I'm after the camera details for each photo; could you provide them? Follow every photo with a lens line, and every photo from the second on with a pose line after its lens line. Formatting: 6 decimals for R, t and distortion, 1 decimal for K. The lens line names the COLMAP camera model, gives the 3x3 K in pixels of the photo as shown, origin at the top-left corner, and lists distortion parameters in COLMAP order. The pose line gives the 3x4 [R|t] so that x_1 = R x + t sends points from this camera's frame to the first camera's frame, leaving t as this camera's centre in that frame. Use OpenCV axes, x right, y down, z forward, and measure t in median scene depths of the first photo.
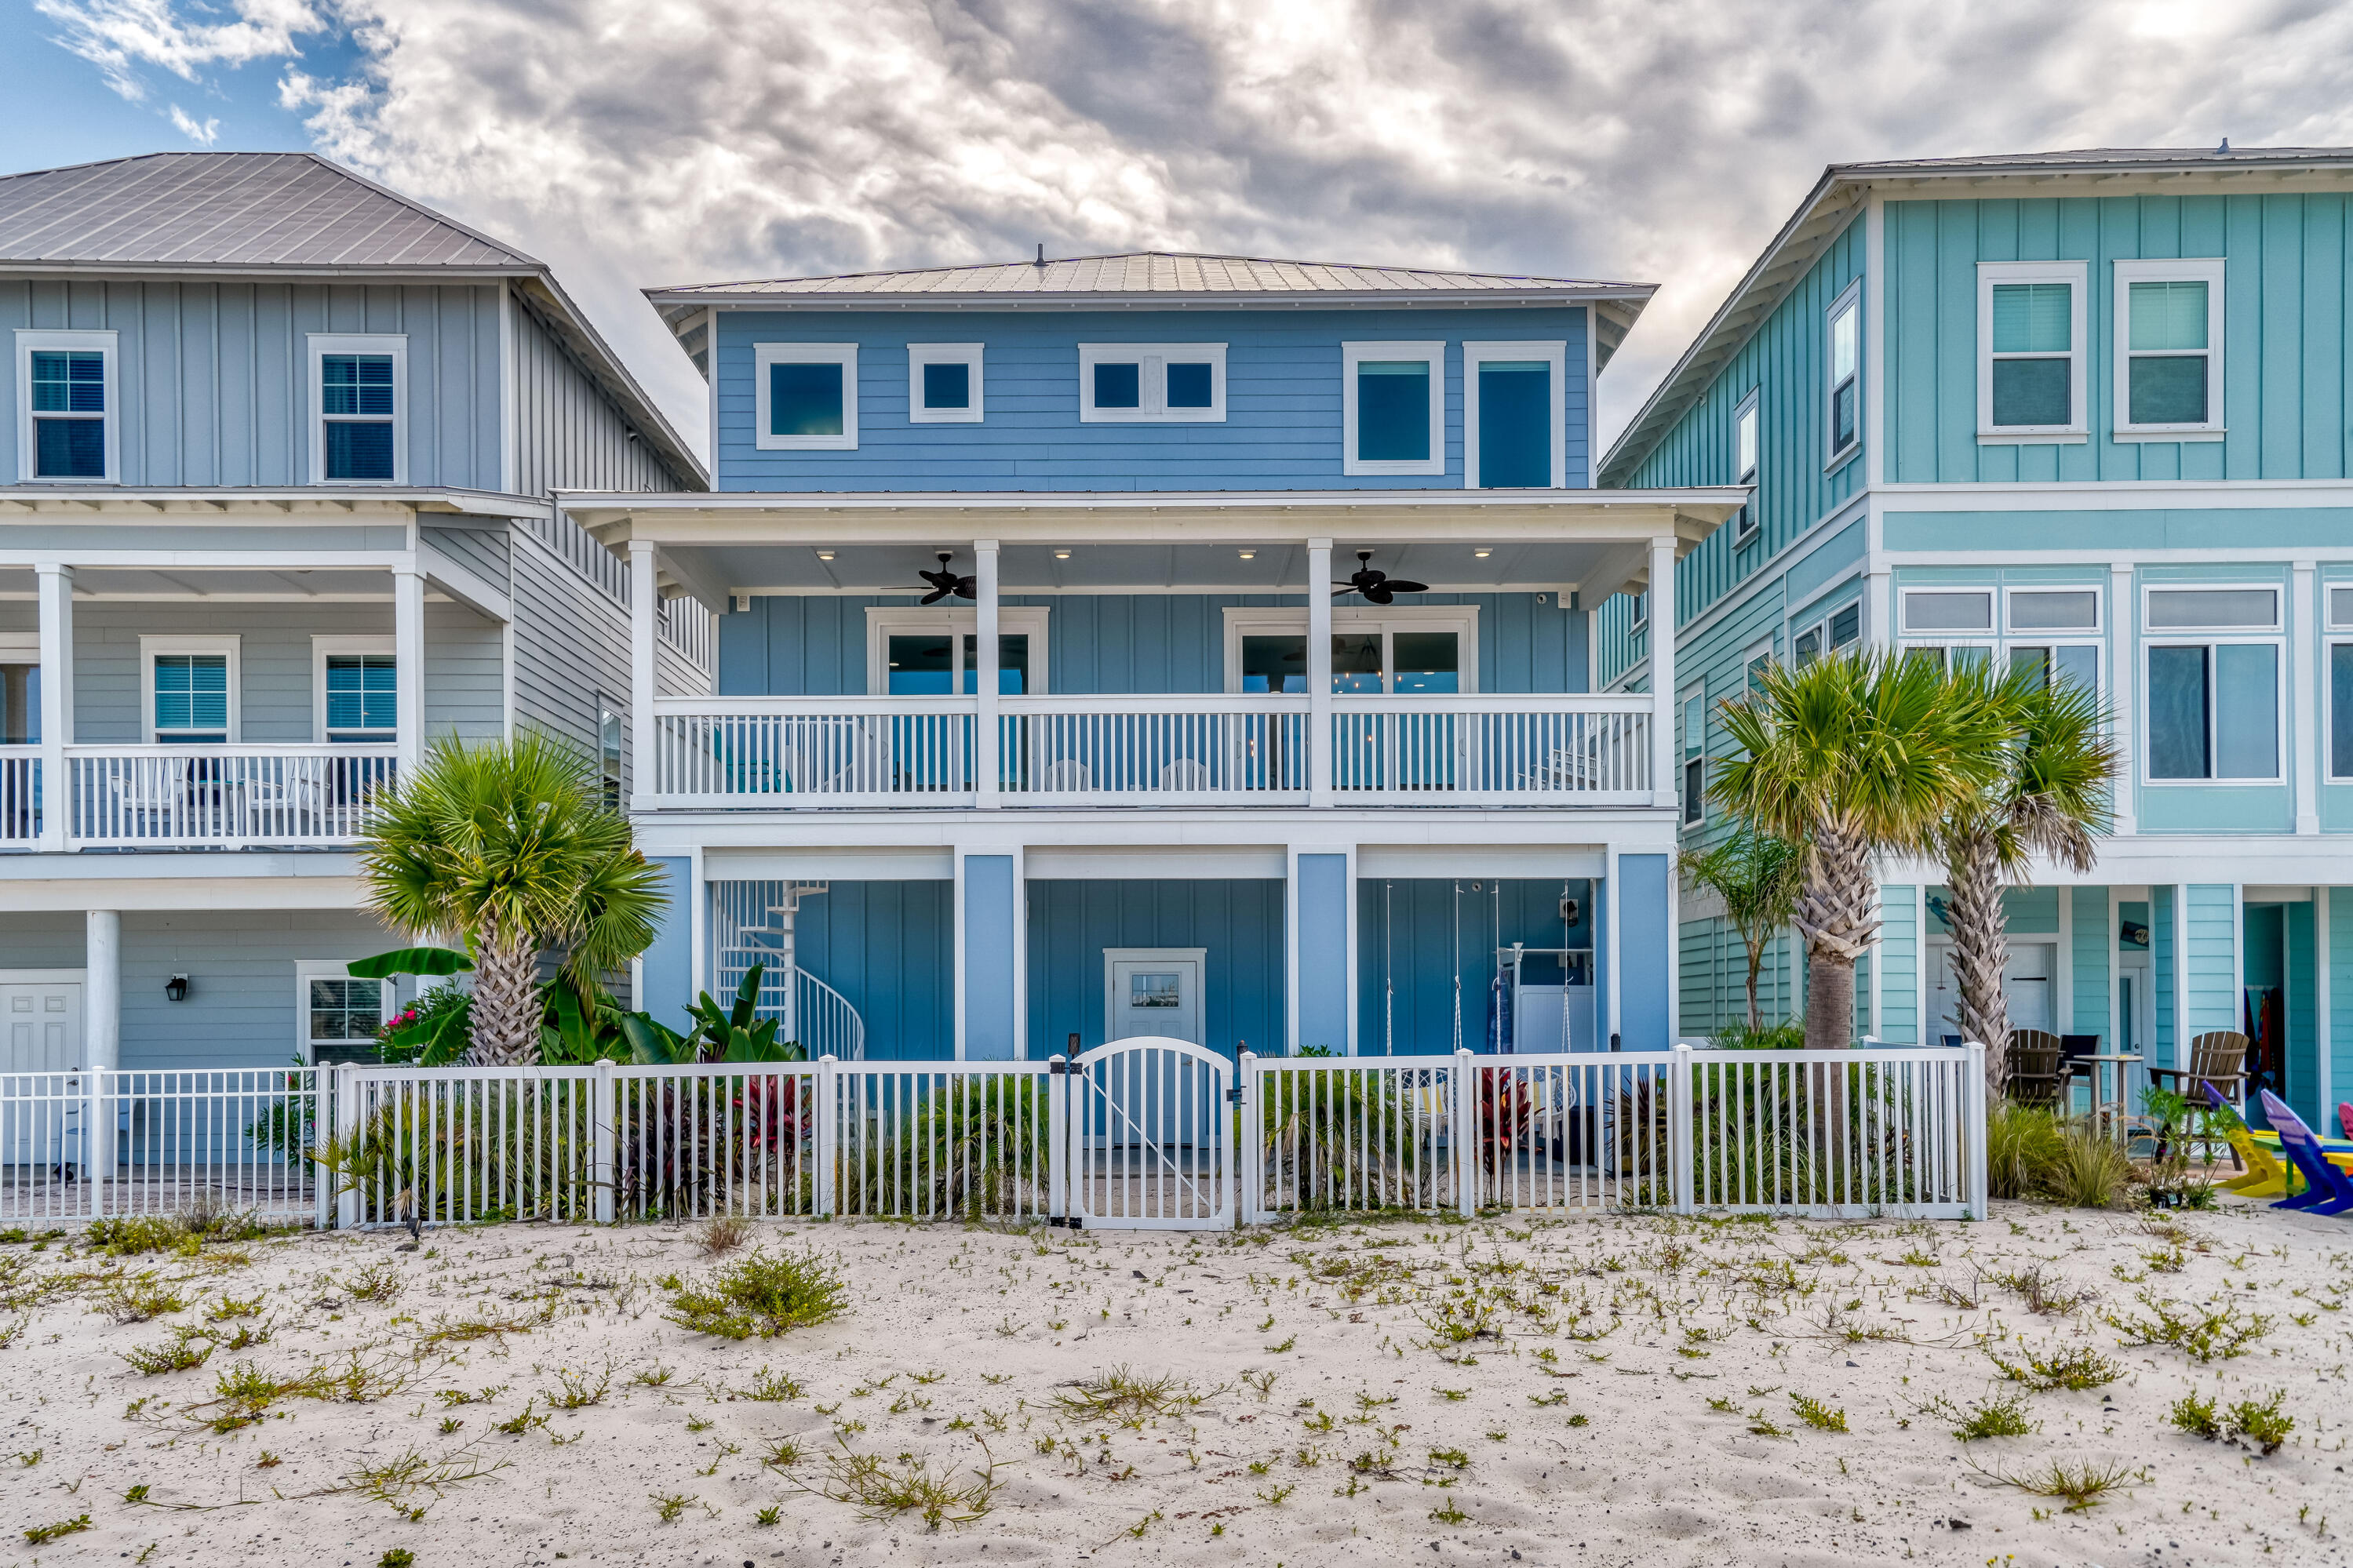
lens RADIAL K [[1794.9, 0, 1176.5], [0, 1794.9, 784.0], [0, 0, 1]] dist [0.033632, 0.006113]
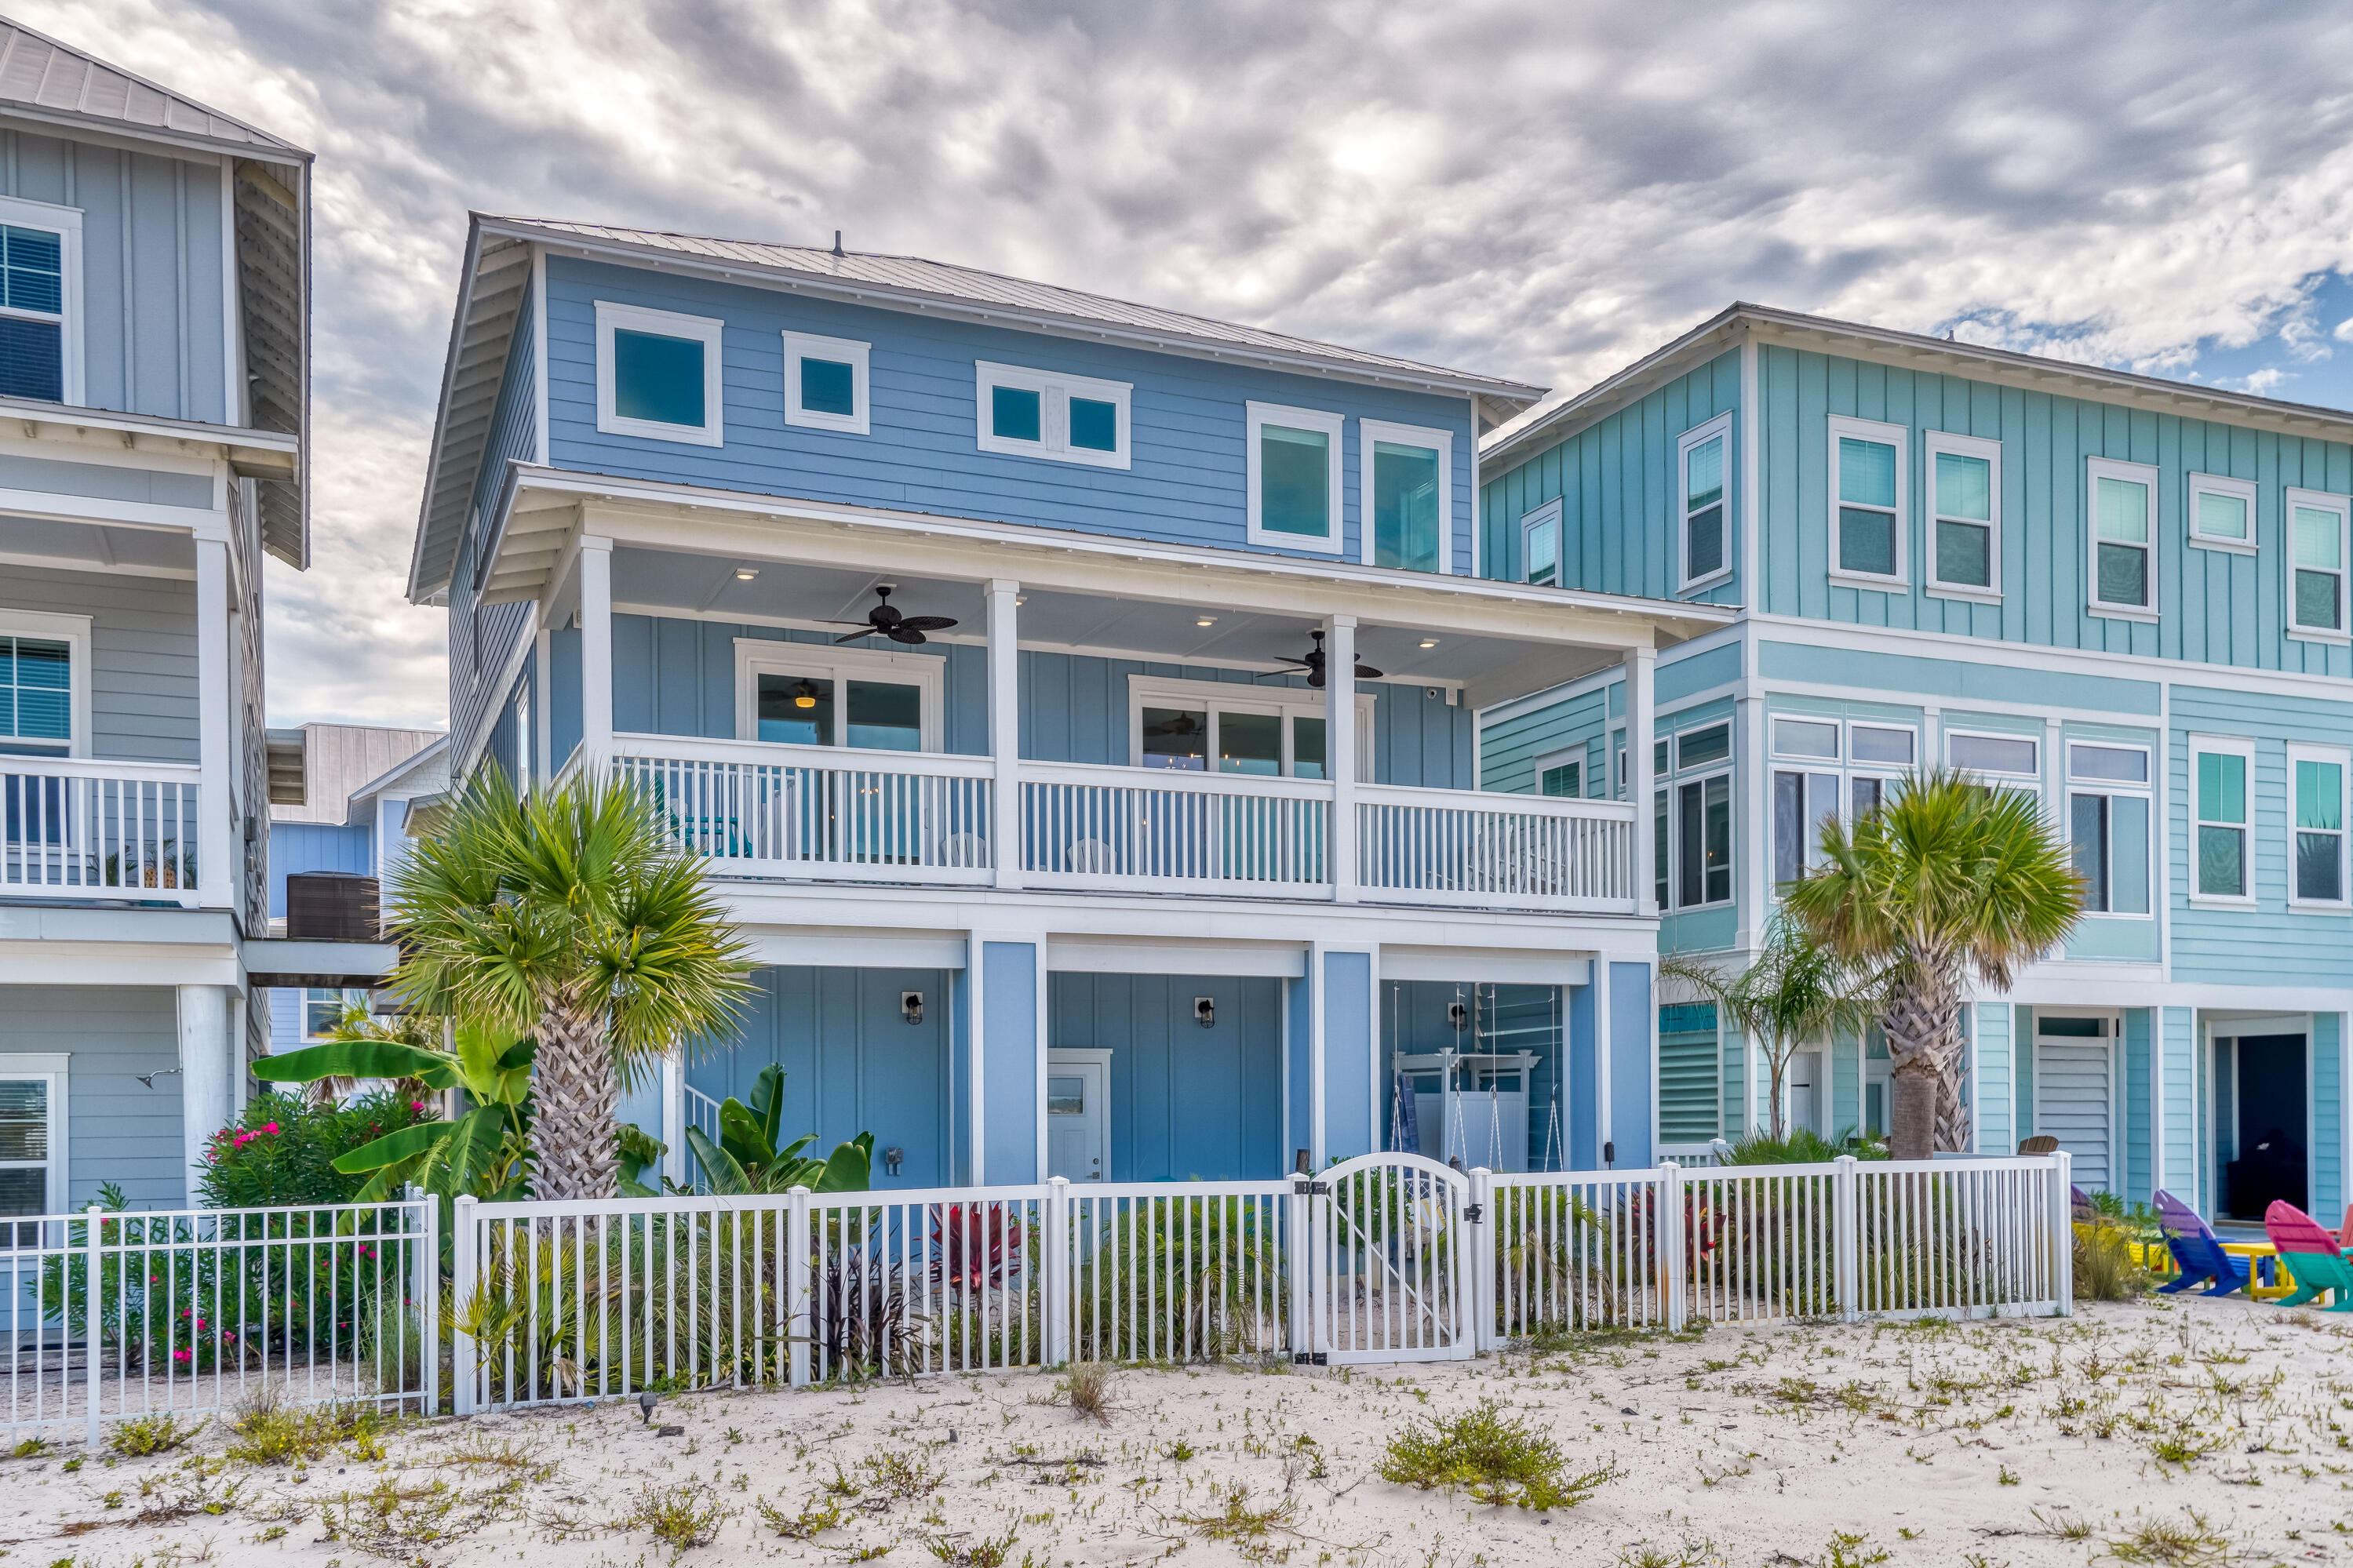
lens RADIAL K [[1964.2, 0, 1176.5], [0, 1964.2, 847.1], [0, 0, 1]] dist [0.038826, 0.000648]
pose [[0.919640, 0.051337, 0.389394, -0.370060], [-0.048823, 0.998673, -0.016359, 0.004600], [-0.389717, -0.003967, 0.920926, 0.082580]]
